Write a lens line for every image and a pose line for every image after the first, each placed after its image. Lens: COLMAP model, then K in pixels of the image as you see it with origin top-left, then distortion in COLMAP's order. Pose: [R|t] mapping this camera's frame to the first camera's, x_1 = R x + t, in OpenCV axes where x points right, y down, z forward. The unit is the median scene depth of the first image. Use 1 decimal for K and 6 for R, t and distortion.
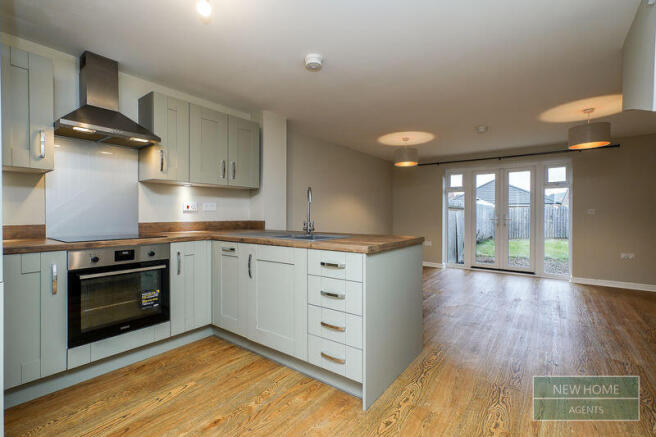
lens RADIAL K [[297.7, 0, 323.8], [0, 297.7, 217.1], [0, 0, 1]] dist [0.005368, 0.001334]
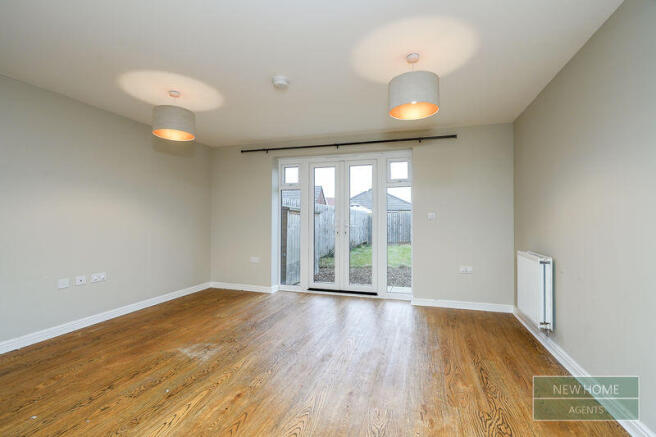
lens RADIAL K [[297.7, 0, 331.6], [0, 297.7, 218.9], [0, 0, 1]] dist [0.005368, 0.001334]
pose [[0.940936, -0.002992, 0.338572, 0.324279], [0.008443, 0.999857, -0.014629, 0.000695], [-0.338480, 0.016623, 0.940827, 0.294200]]
